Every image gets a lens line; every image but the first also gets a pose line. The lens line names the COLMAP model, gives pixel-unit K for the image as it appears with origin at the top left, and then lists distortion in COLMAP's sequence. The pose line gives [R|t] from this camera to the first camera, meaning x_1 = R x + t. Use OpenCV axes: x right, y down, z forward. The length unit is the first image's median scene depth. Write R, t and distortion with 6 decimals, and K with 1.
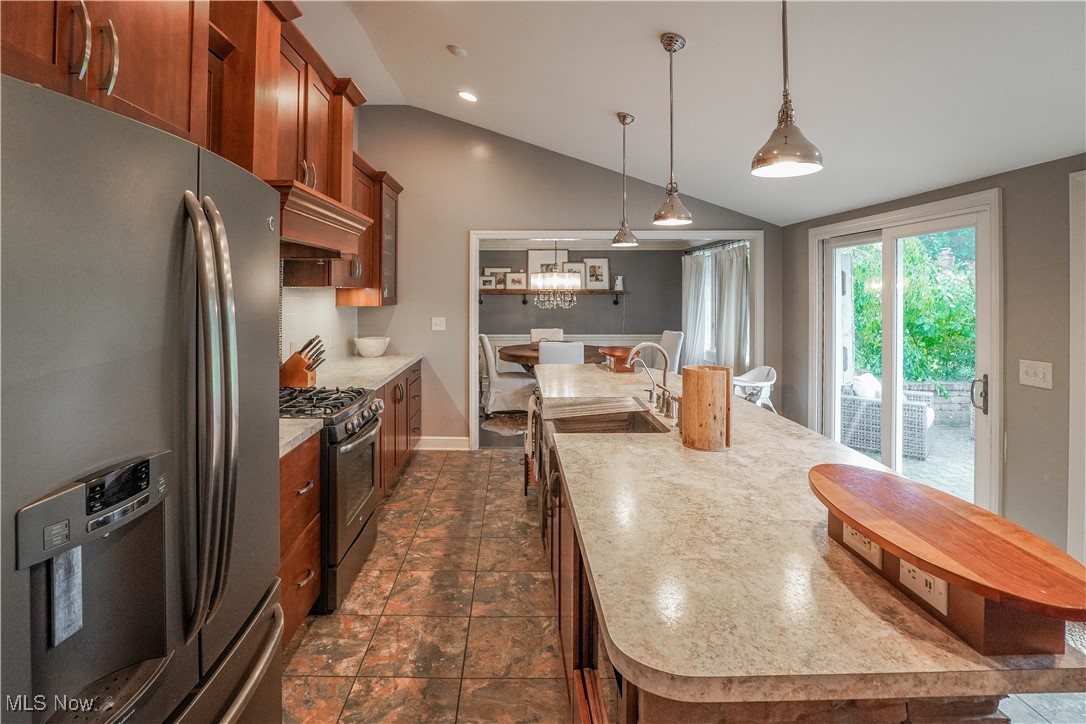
lens RADIAL K [[554.3, 0, 506.5], [0, 554.3, 290.0], [0, 0, 1]] dist [-0.030336, 0.000251]
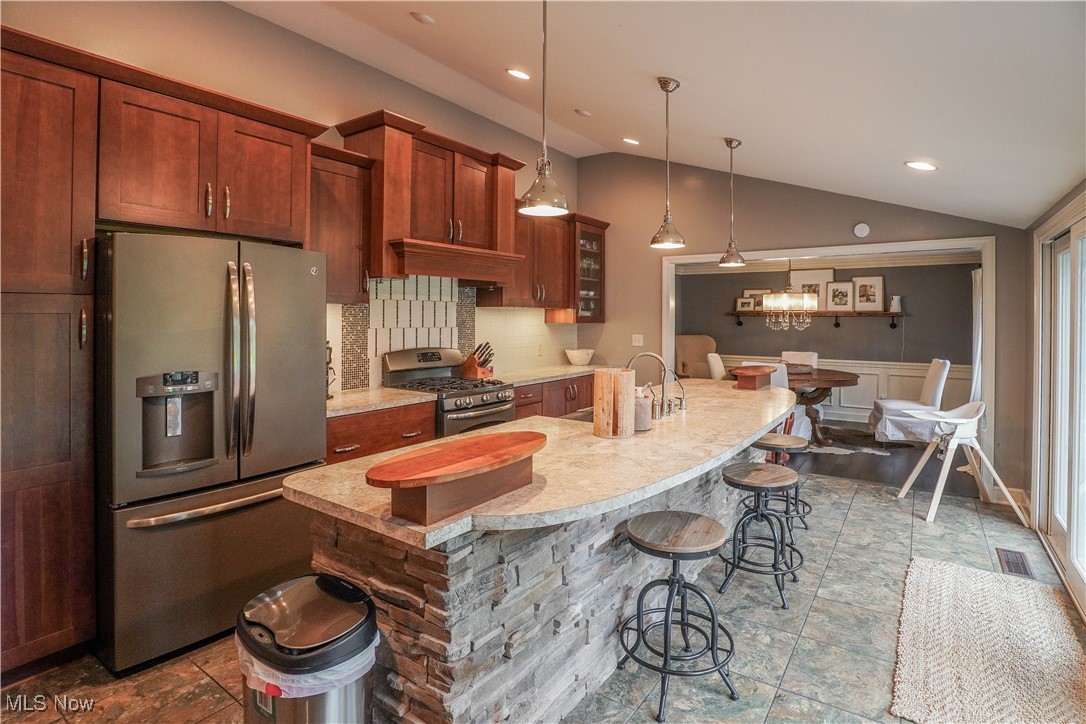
lens RADIAL K [[538.9, 0, 547.7], [0, 538.9, 318.1], [0, 0, 1]] dist [-0.032028, 0.000366]
pose [[0.825463, 0.004723, -0.564437, 0.223976], [-0.001354, 0.999979, 0.006387, 0.005621], [0.564455, -0.004508, 0.825451, -0.010470]]
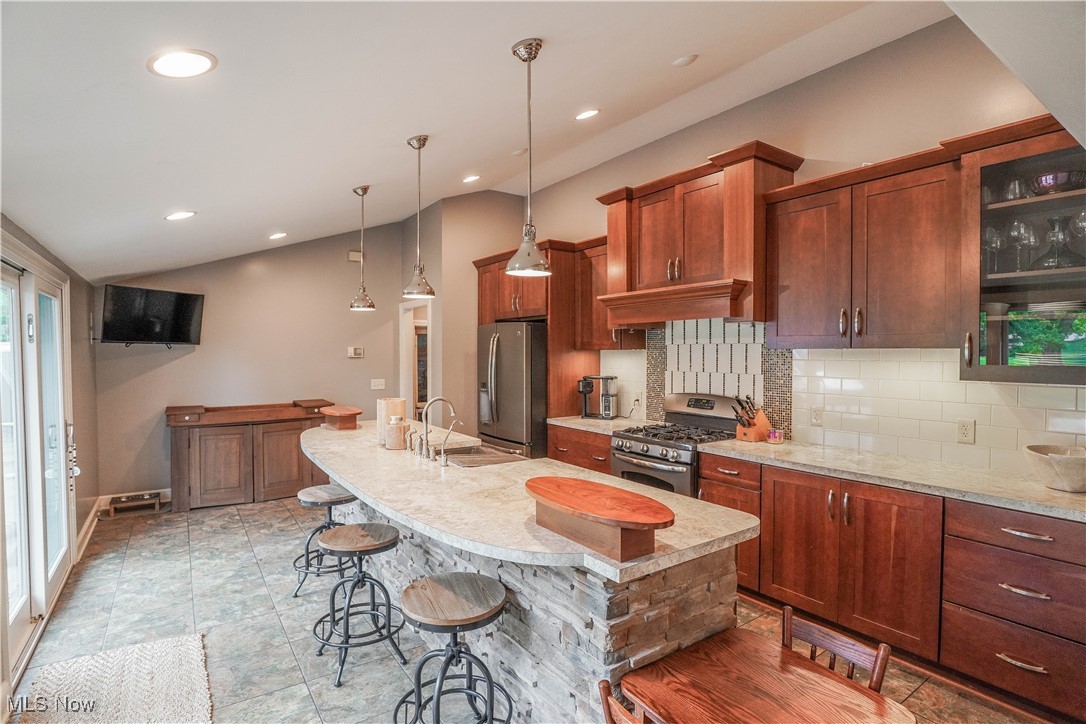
lens RADIAL K [[533.1, 0, 543.0], [0, 533.1, 362.0], [0, 0, 1]] dist [-0.032043, 0.000555]
pose [[-0.810344, 0.013381, -0.585802, 0.236682], [0.003925, 0.999841, 0.017409, -0.000367], [0.585942, 0.011808, -0.810267, 0.669034]]
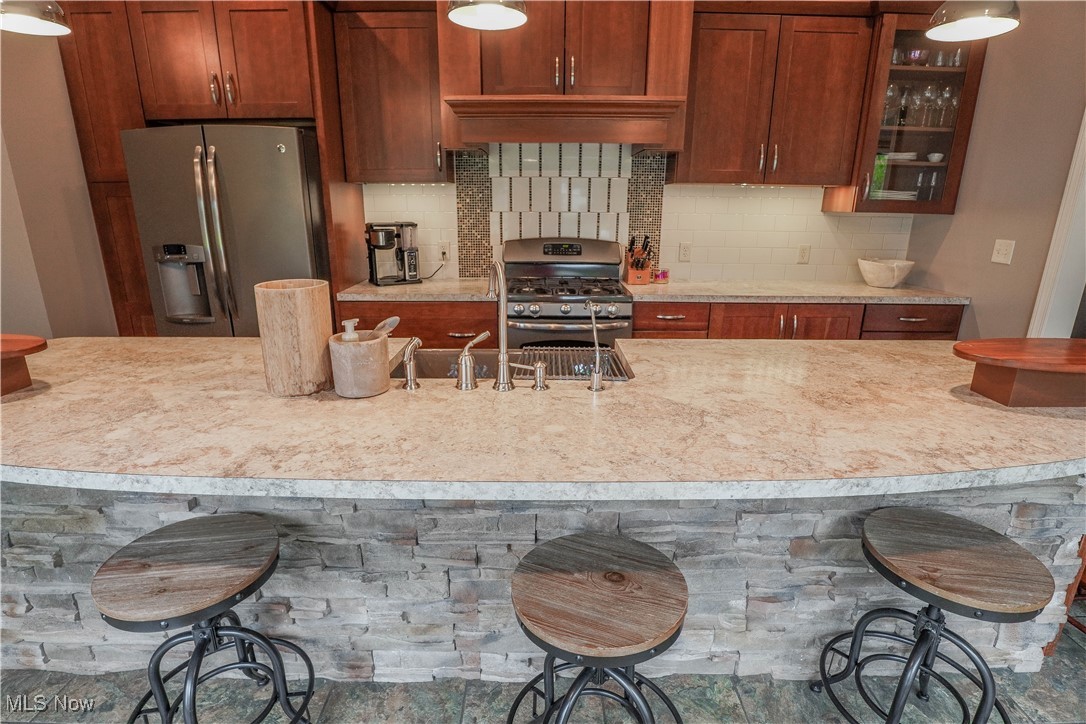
lens RADIAL K [[533.1, 0, 543.0], [0, 533.1, 362.0], [0, 0, 1]] dist [-0.032043, 0.000555]
pose [[0.016748, 0.292664, -0.956069, 0.261951], [-0.001741, 0.956210, 0.292676, 0.008823], [0.999858, -0.003237, 0.016524, 0.335086]]
